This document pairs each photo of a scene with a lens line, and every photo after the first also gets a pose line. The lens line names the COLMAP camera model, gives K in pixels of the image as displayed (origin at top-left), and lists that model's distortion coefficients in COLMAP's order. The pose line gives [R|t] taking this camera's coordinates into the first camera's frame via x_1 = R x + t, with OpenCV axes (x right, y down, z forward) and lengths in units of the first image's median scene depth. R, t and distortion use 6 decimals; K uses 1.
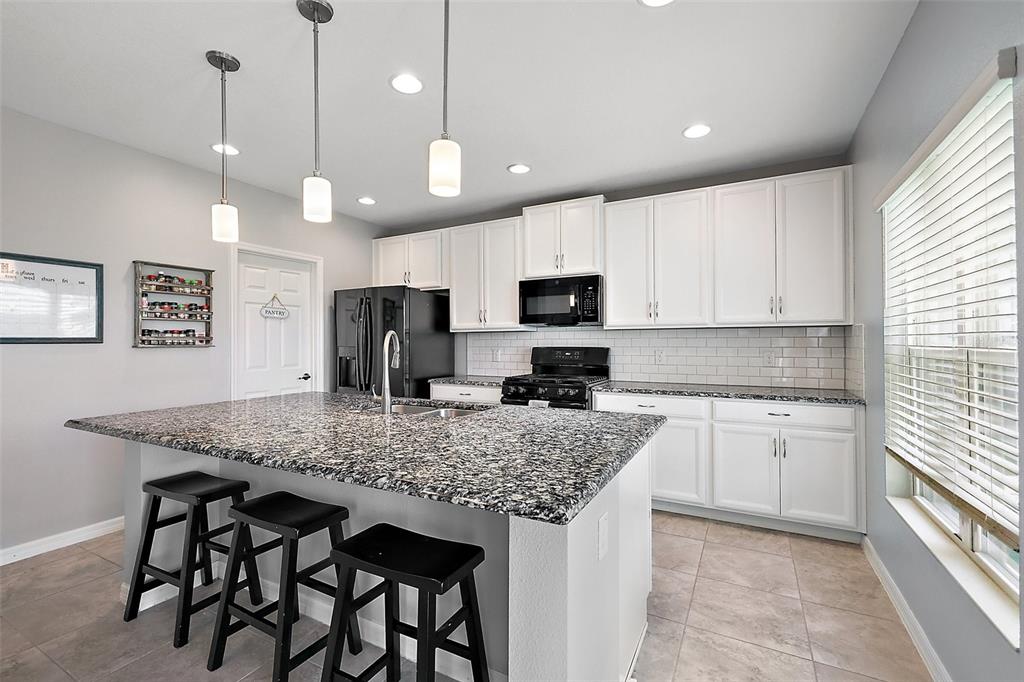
lens RADIAL K [[439.6, 0, 511.1], [0, 439.6, 337.2], [0, 0, 1]] dist [0.000271, -0.000077]
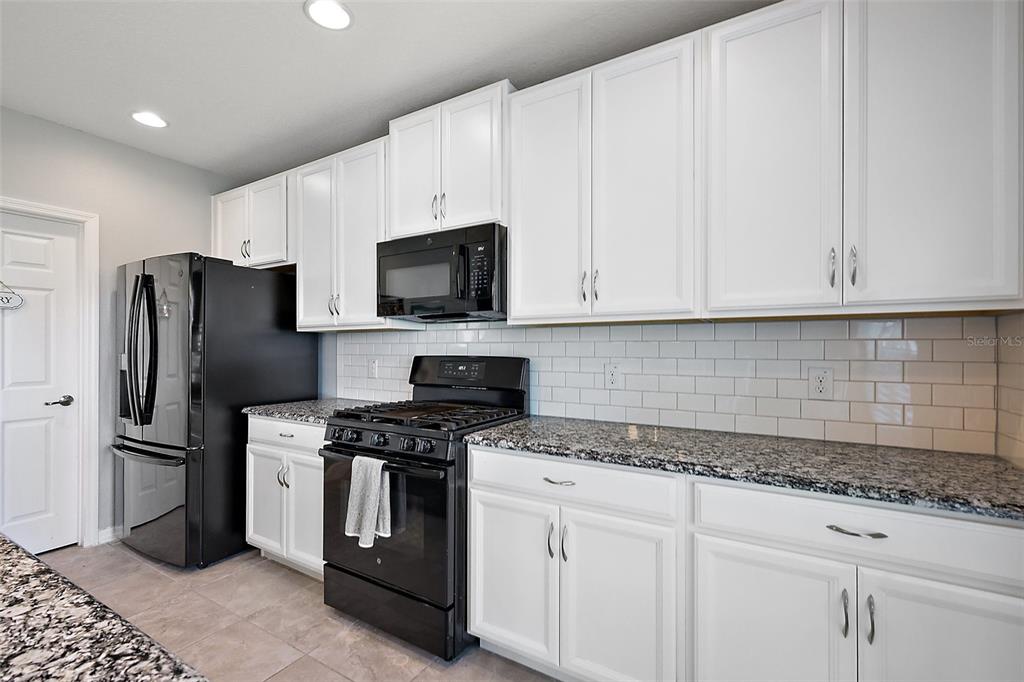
lens RADIAL K [[449.2, 0, 506.8], [0, 449.2, 344.6], [0, 0, 1]] dist [0.001435, -0.000125]
pose [[0.998876, 0.003579, -0.047261, 0.232014], [-0.003416, 0.999988, 0.003535, 0.004854], [0.047273, -0.003370, 0.998876, 0.430841]]
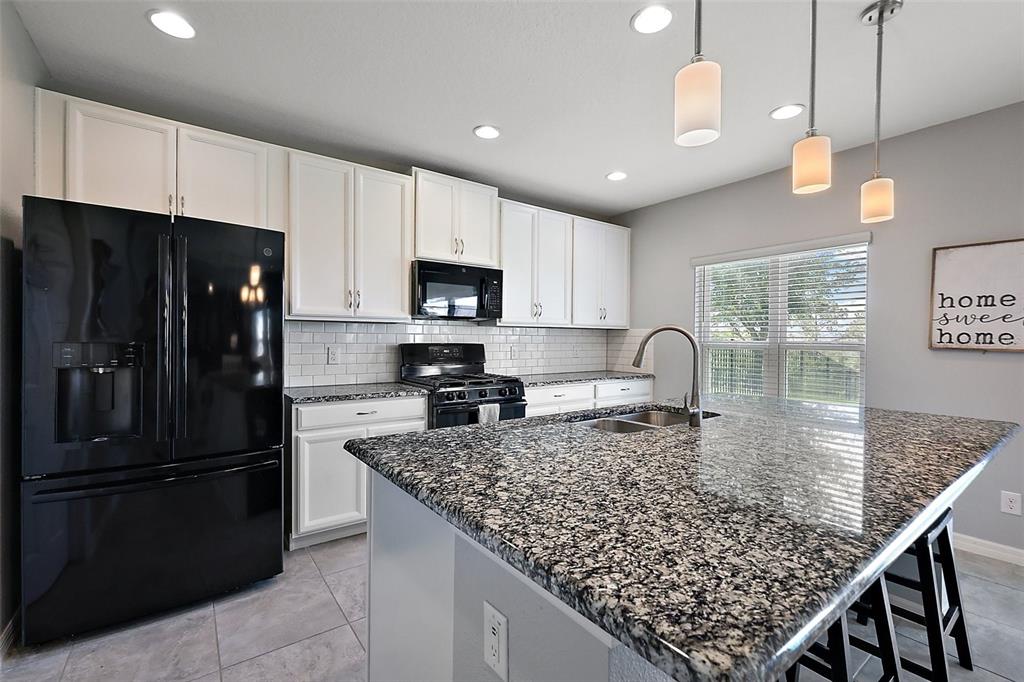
lens RADIAL K [[449.2, 0, 506.8], [0, 449.2, 344.6], [0, 0, 1]] dist [0.001435, -0.000125]
pose [[0.430169, -0.003983, 0.902740, -0.679301], [-0.020800, 0.999681, 0.014323, 0.009890], [-0.902509, -0.024938, 0.429949, 0.533587]]
